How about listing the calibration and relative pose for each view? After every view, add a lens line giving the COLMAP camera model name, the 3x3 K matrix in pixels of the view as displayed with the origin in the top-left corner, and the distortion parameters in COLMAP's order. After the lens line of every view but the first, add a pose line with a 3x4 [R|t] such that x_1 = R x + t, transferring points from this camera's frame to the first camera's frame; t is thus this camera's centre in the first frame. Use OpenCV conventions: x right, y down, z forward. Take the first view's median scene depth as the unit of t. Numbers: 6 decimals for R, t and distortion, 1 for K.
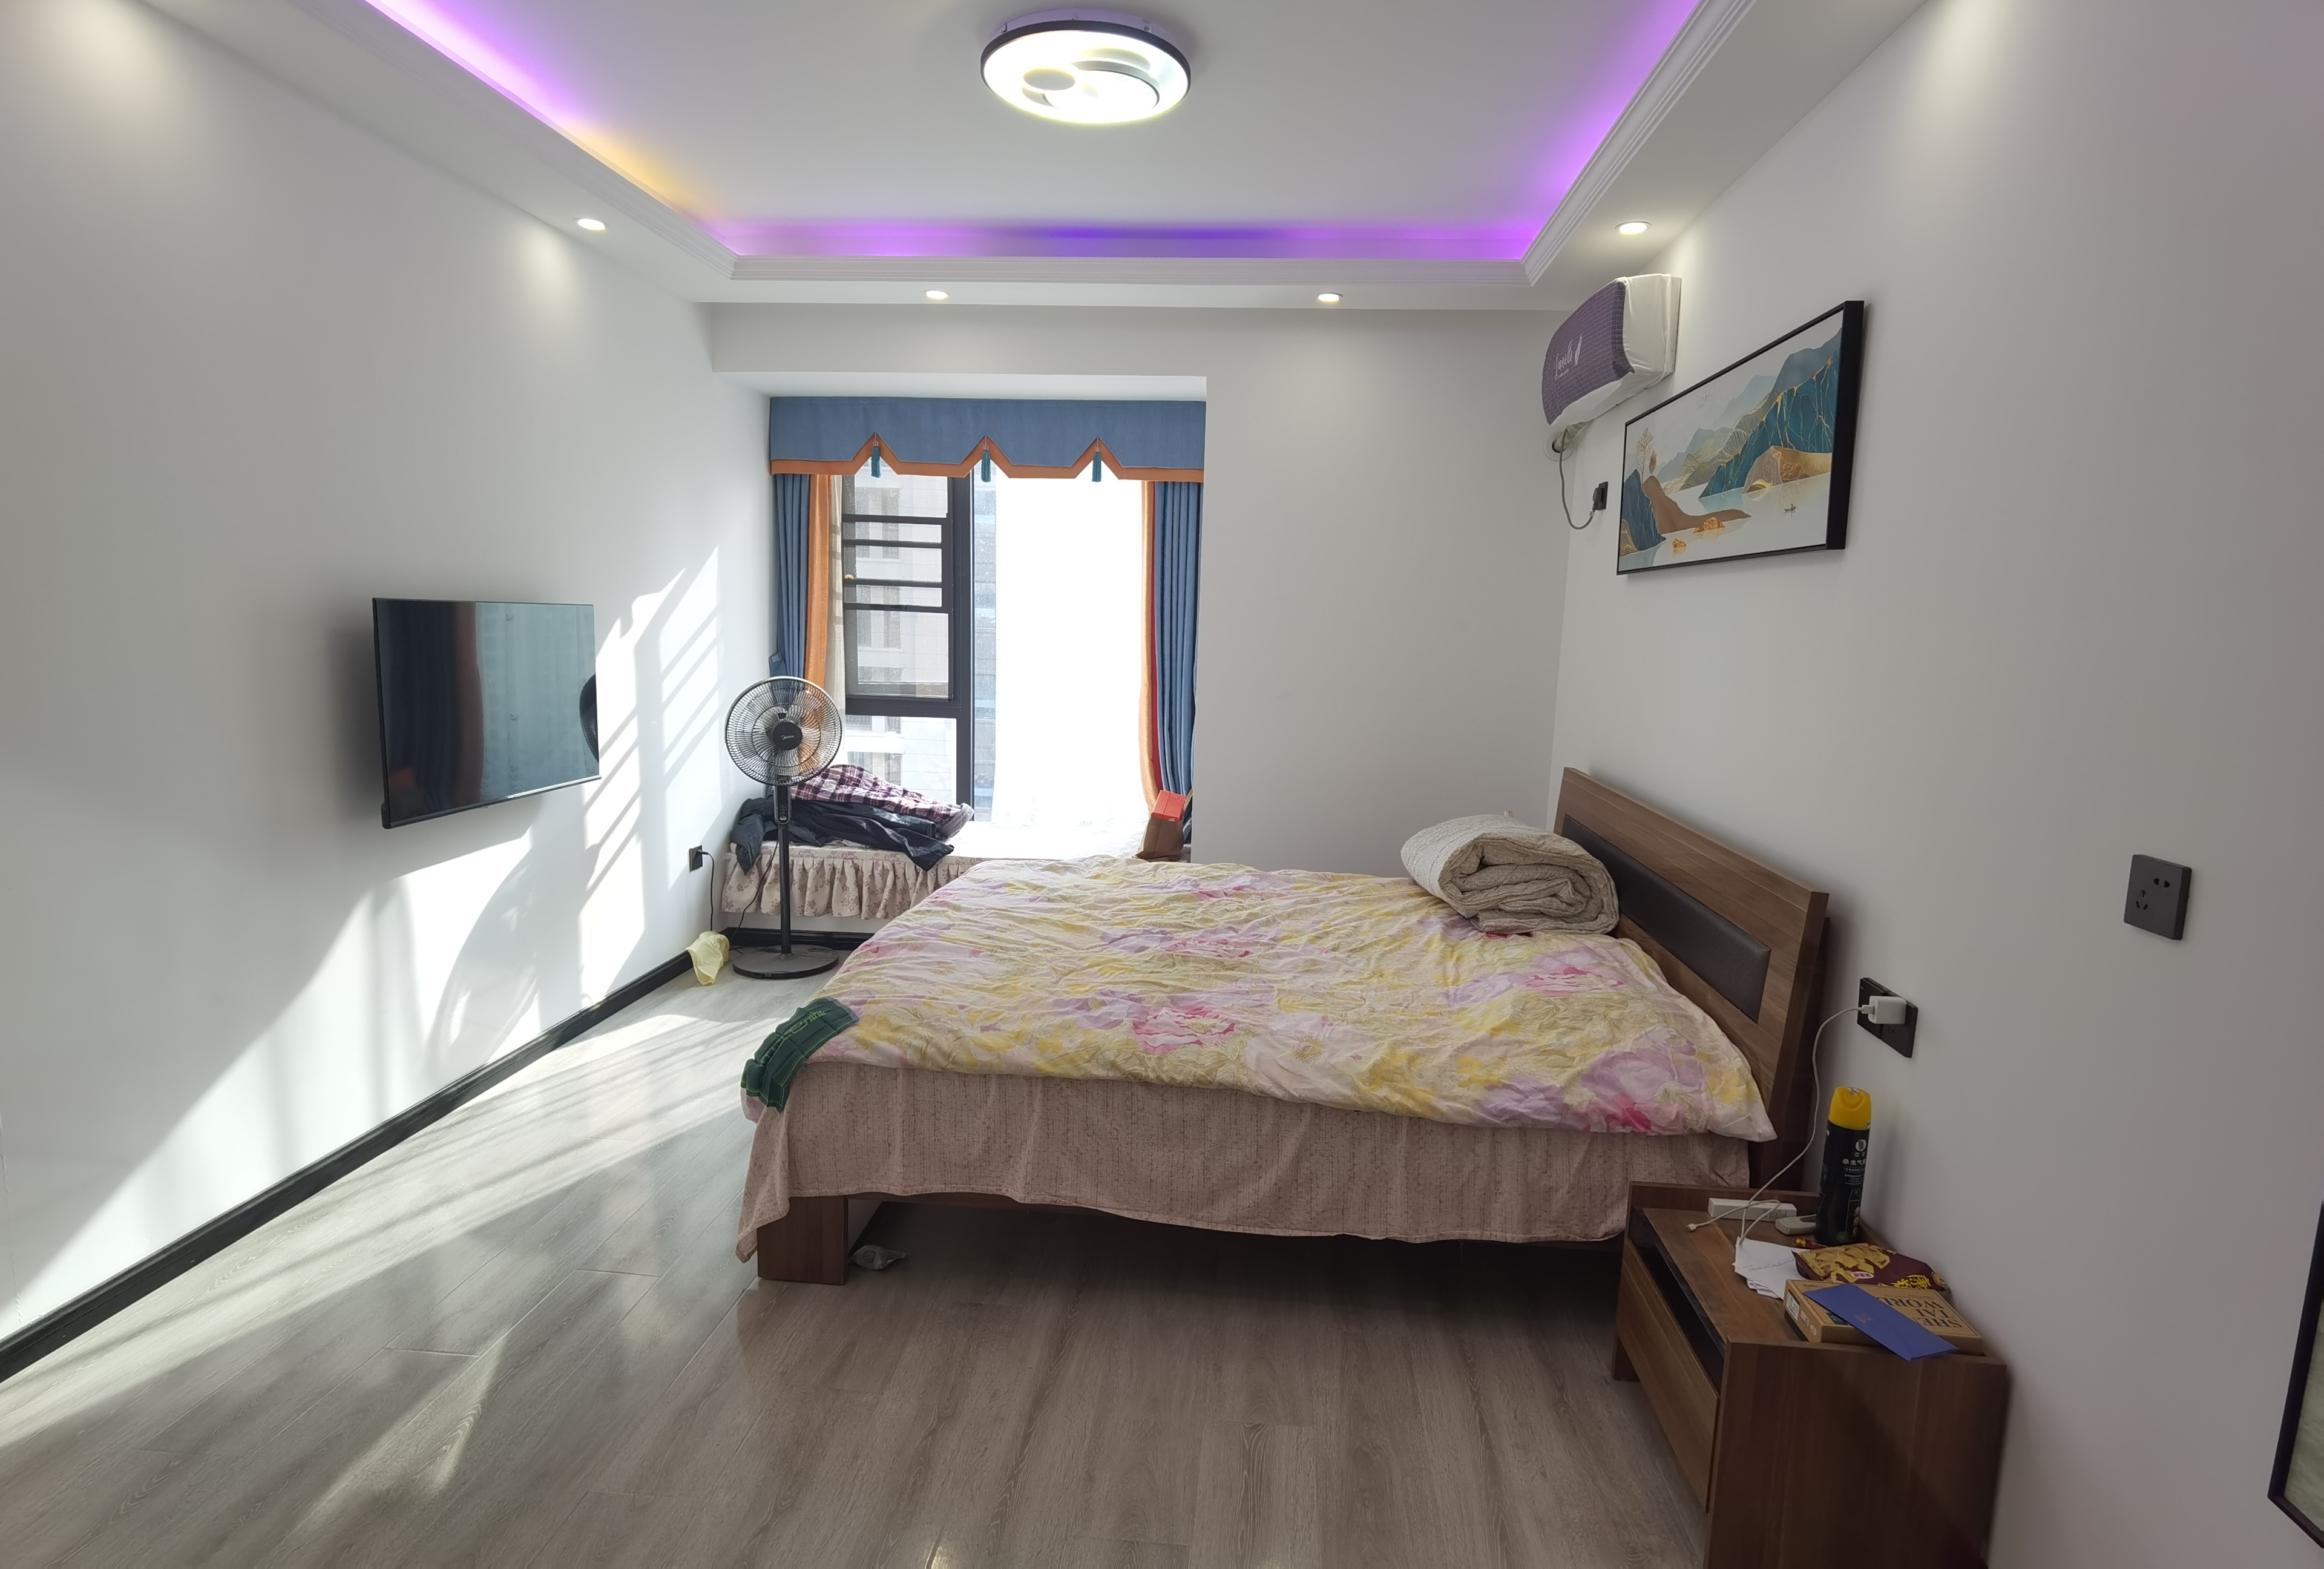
lens RADIAL K [[1198.2, 0, 1162.0], [0, 1198.2, 784.5], [0, 0, 1]] dist [0.030061, 0.000244]
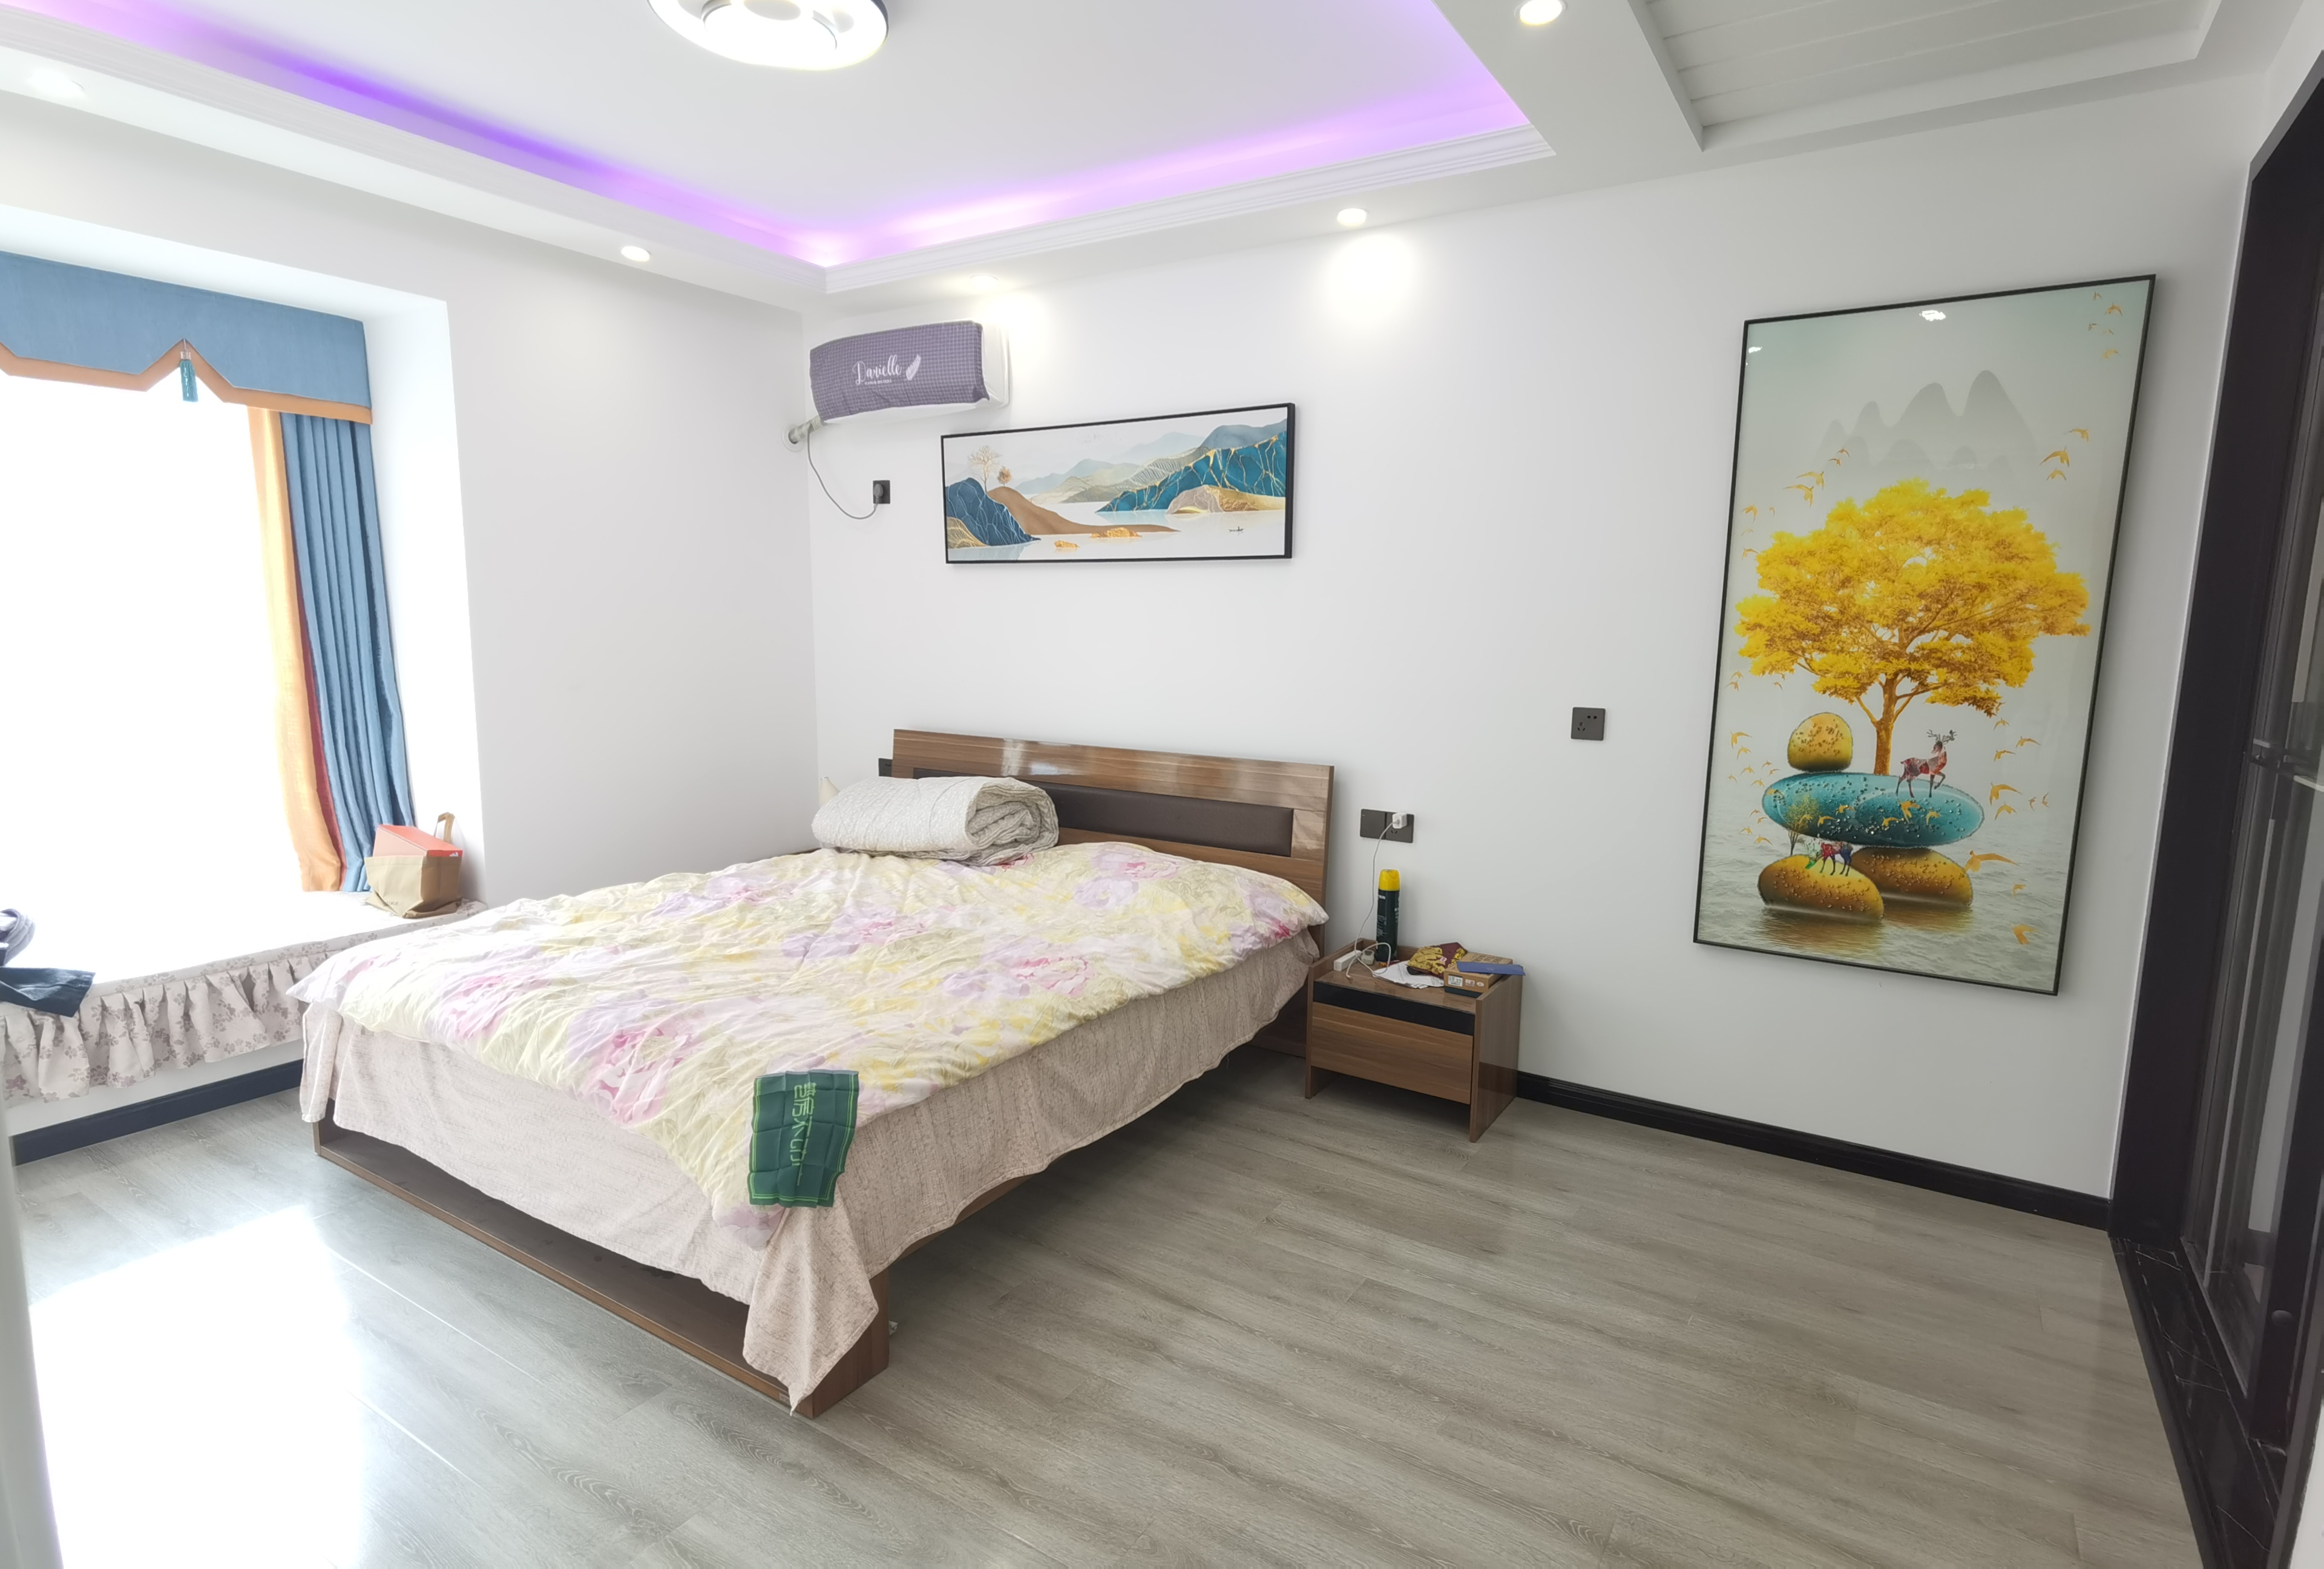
lens RADIAL K [[1192.9, 0, 1162.0], [0, 1192.9, 784.5], [0, 0, 1]] dist [0.075340, 0.000139]
pose [[0.468222, -0.153325, 0.870207, -0.839432], [0.129704, 0.986088, 0.103954, -0.072791], [-0.874039, 0.064196, 0.481595, 0.342973]]
